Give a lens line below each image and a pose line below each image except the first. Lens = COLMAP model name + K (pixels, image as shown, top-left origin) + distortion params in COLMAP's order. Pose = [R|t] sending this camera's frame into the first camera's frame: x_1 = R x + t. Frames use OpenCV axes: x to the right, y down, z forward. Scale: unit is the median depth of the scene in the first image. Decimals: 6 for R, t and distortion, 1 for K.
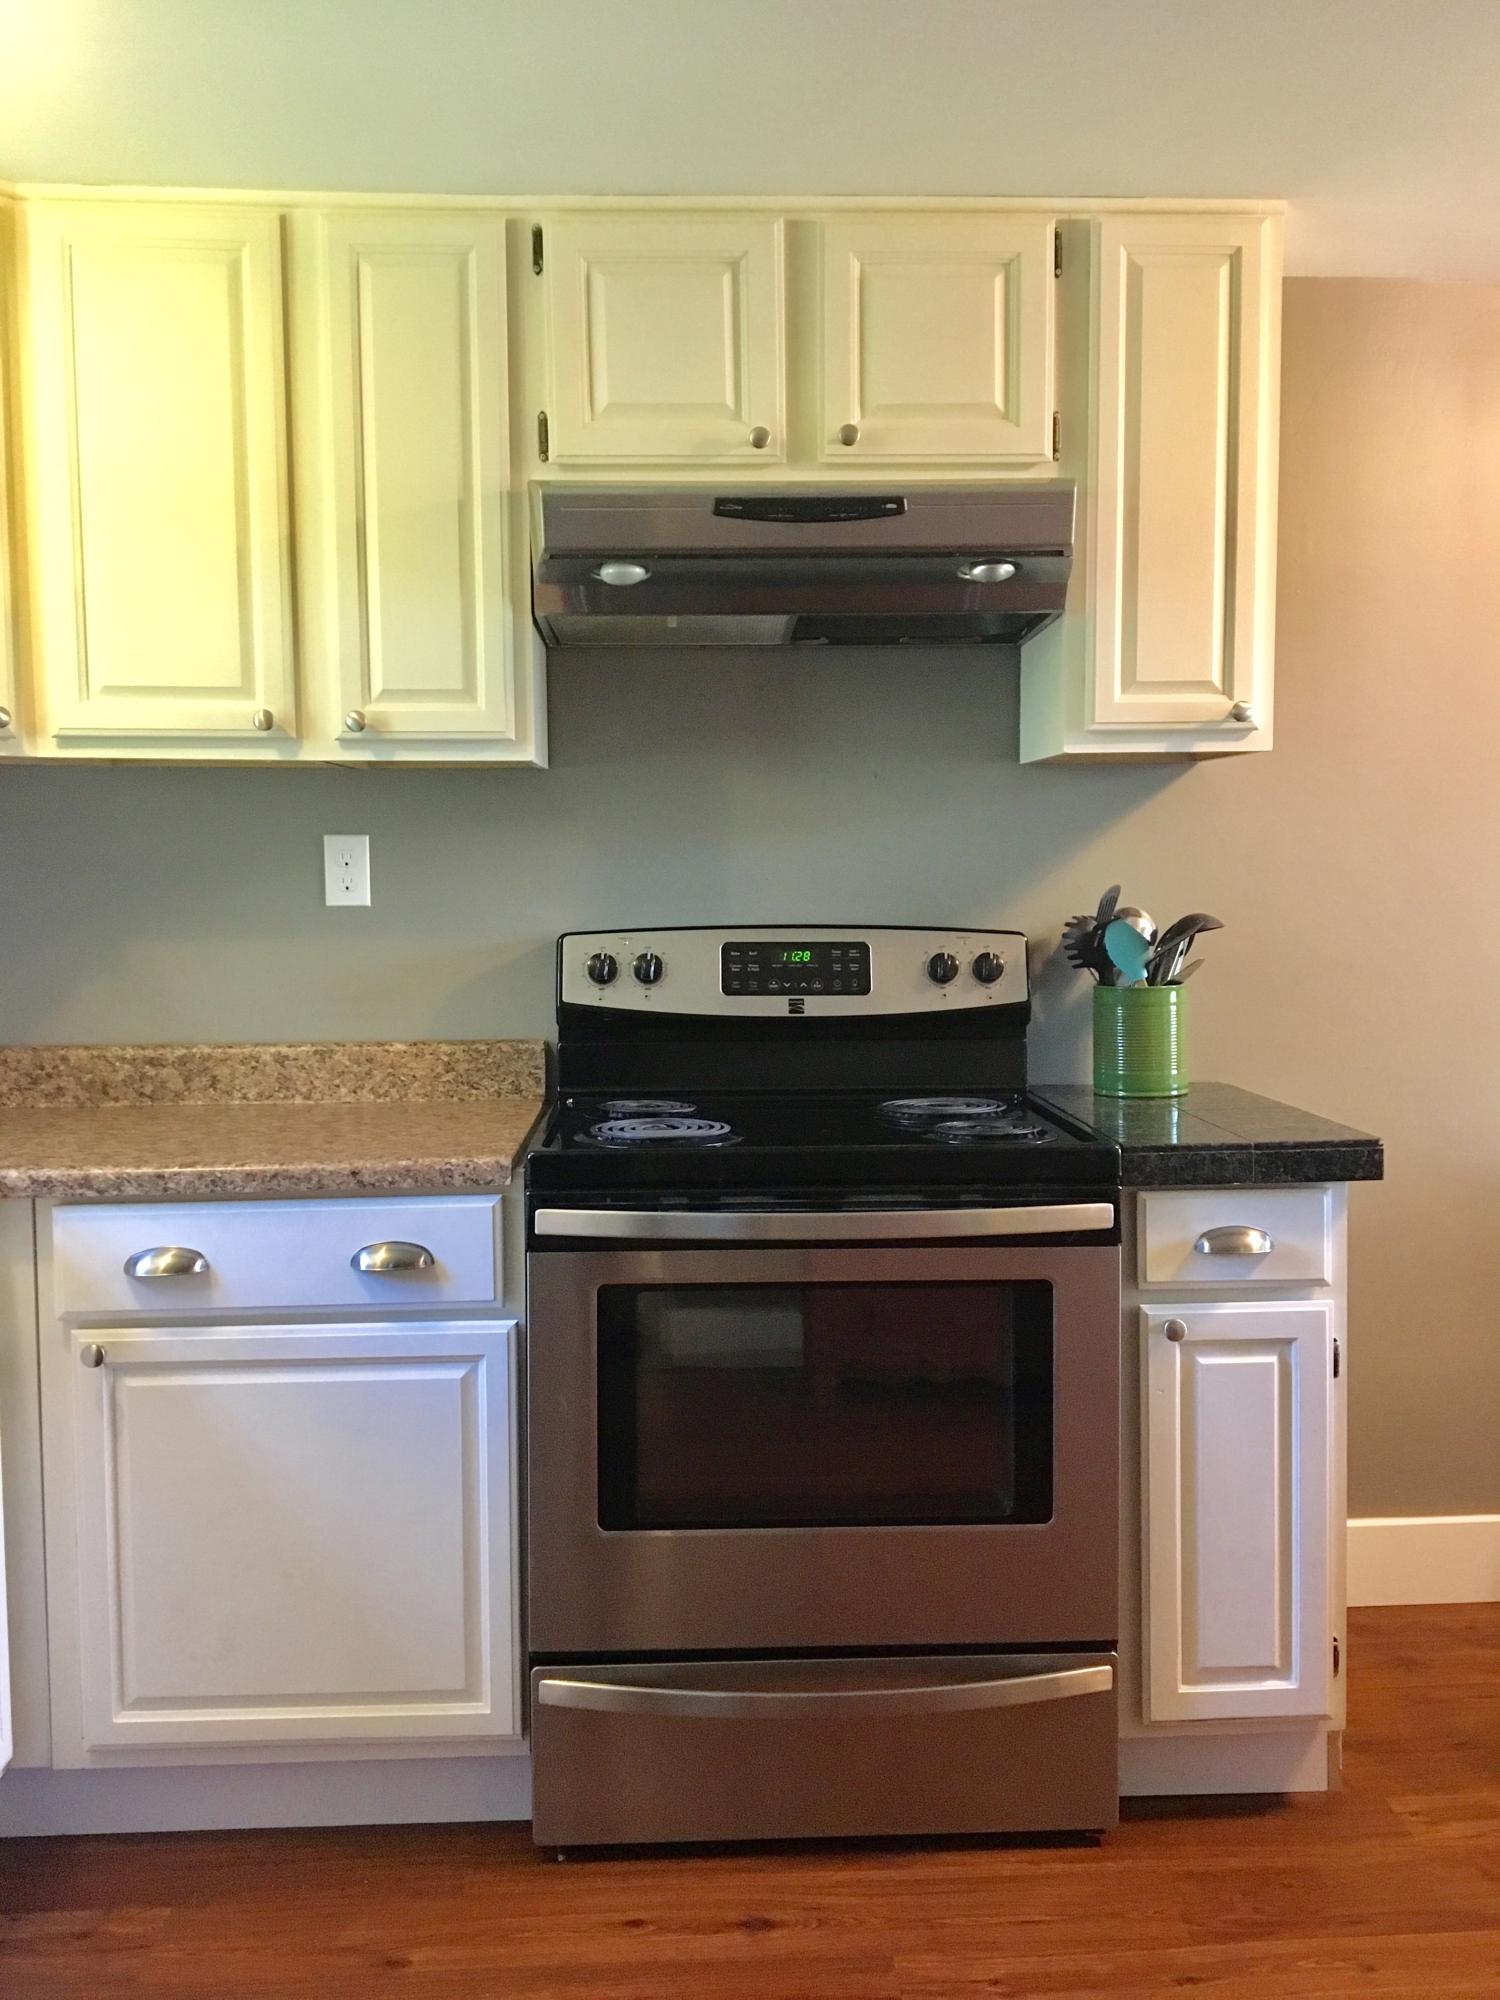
lens RADIAL K [[1672.7, 0, 754.3], [0, 1672.7, 995.1], [0, 0, 1]] dist [0.041731, -0.043656]
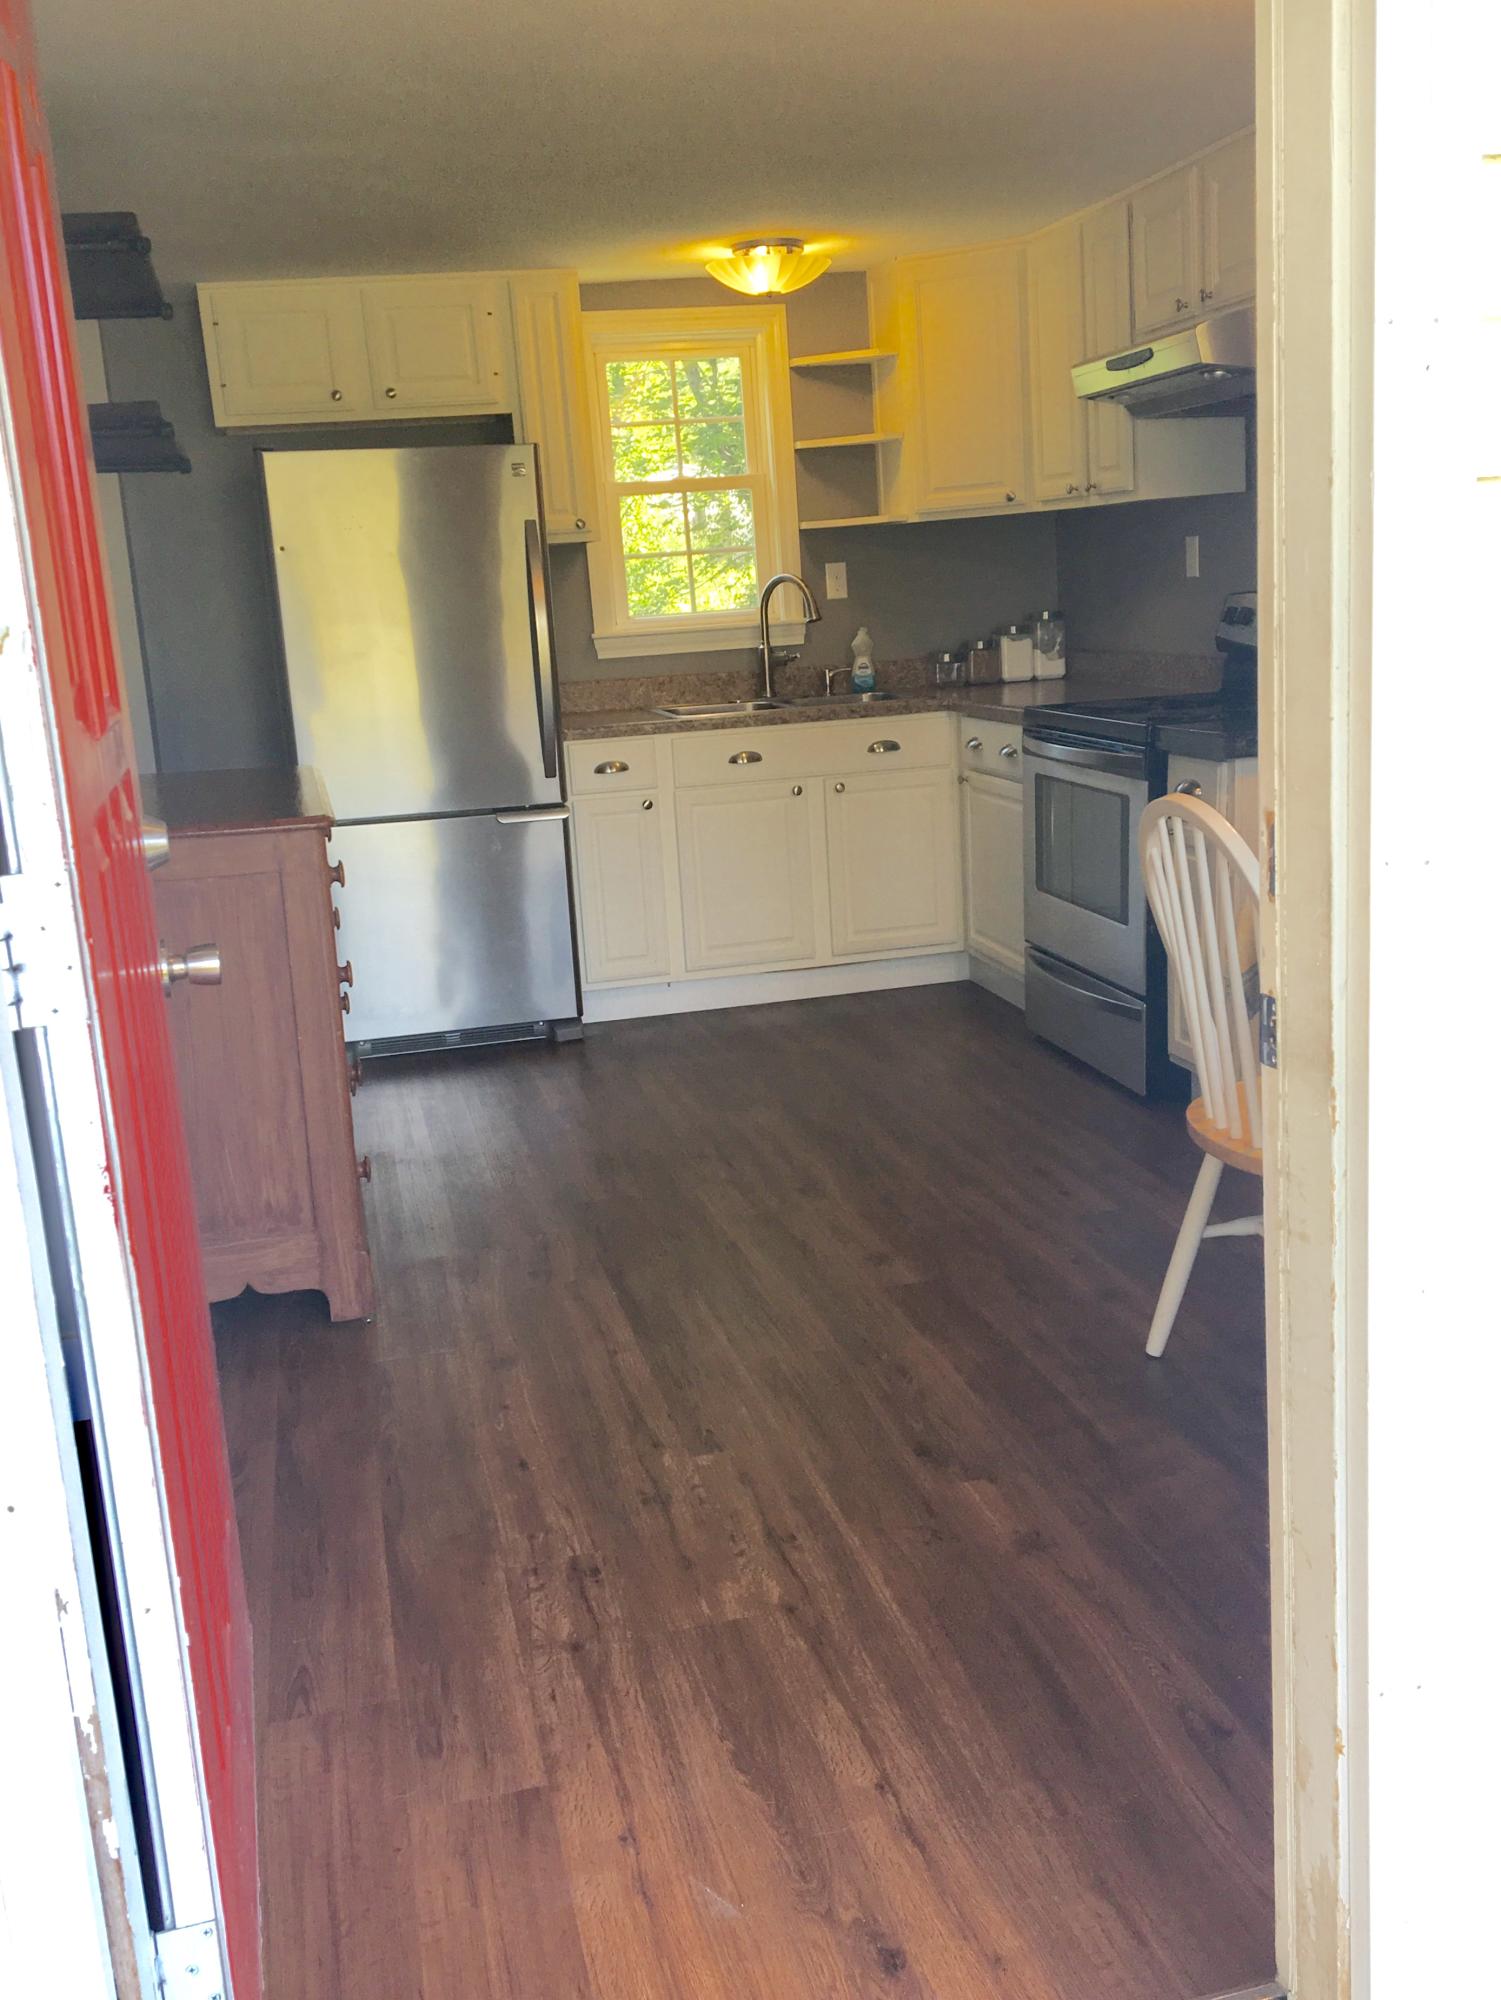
lens RADIAL K [[1747.2, 0, 750.5], [0, 1747.2, 1000.0], [0, 0, 1]] dist [-0.006737, -0.011184]
pose [[0.194882, 0.229887, -0.953506, 1.768538], [-0.012807, 0.972658, 0.231887, -0.046393], [0.980743, -0.032979, 0.192498, 0.194293]]
